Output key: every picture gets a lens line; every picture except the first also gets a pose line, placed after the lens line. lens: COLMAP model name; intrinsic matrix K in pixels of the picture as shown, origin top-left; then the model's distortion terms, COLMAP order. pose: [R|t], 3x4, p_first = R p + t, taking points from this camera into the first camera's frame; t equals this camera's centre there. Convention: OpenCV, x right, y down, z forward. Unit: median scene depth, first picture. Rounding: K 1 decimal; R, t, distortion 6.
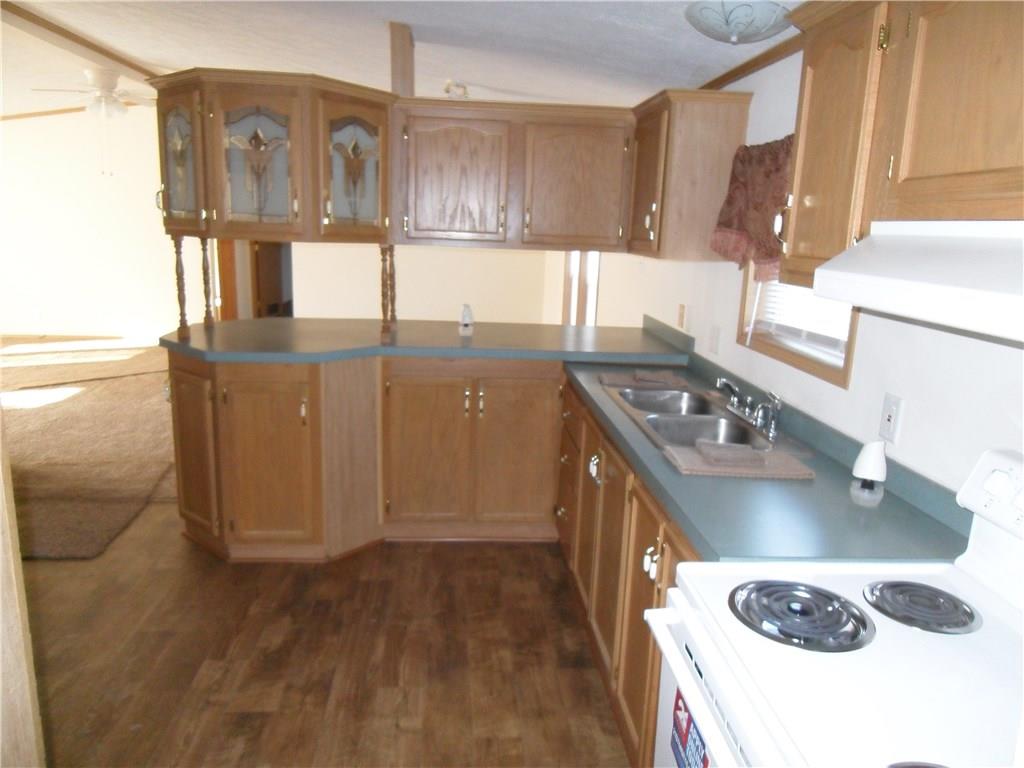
lens RADIAL K [[727.3, 0, 512.0], [0, 727.3, 384.0], [0, 0, 1]] dist [0.005247, -0.001737]
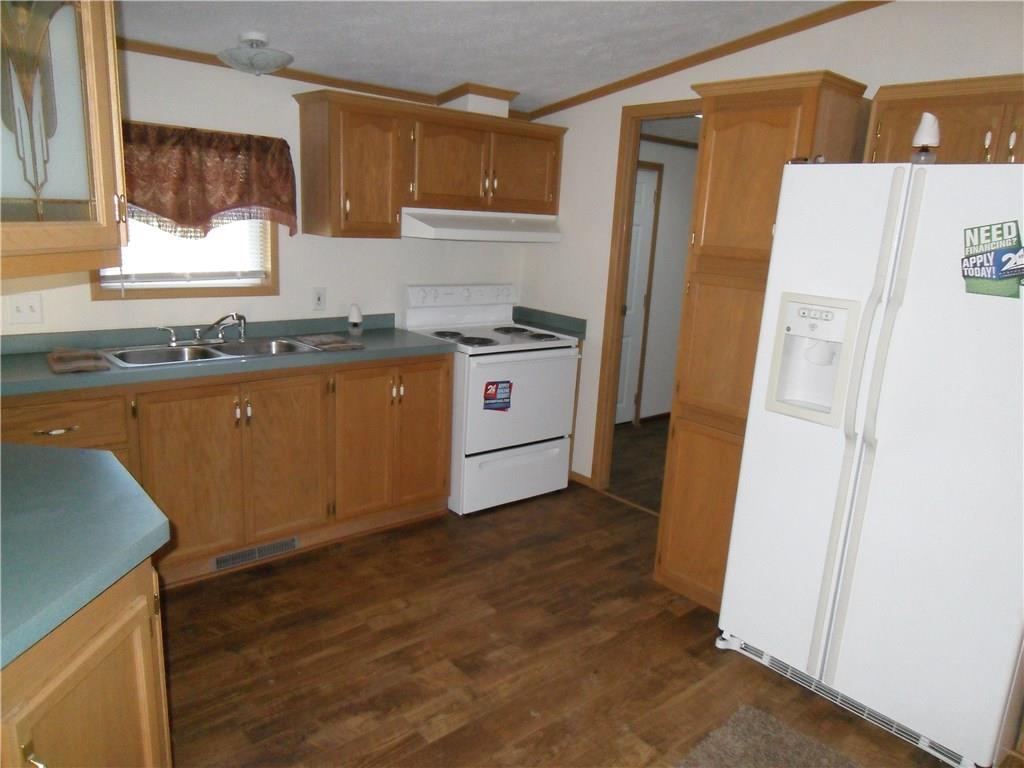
lens RADIAL K [[727.3, 0, 512.0], [0, 727.3, 384.0], [0, 0, 1]] dist [0.005247, -0.001737]
pose [[-0.579710, -0.251520, 0.775031, -1.087981], [0.098915, 0.922408, 0.373335, -0.337380], [-0.808797, 0.293088, -0.509850, 1.295514]]
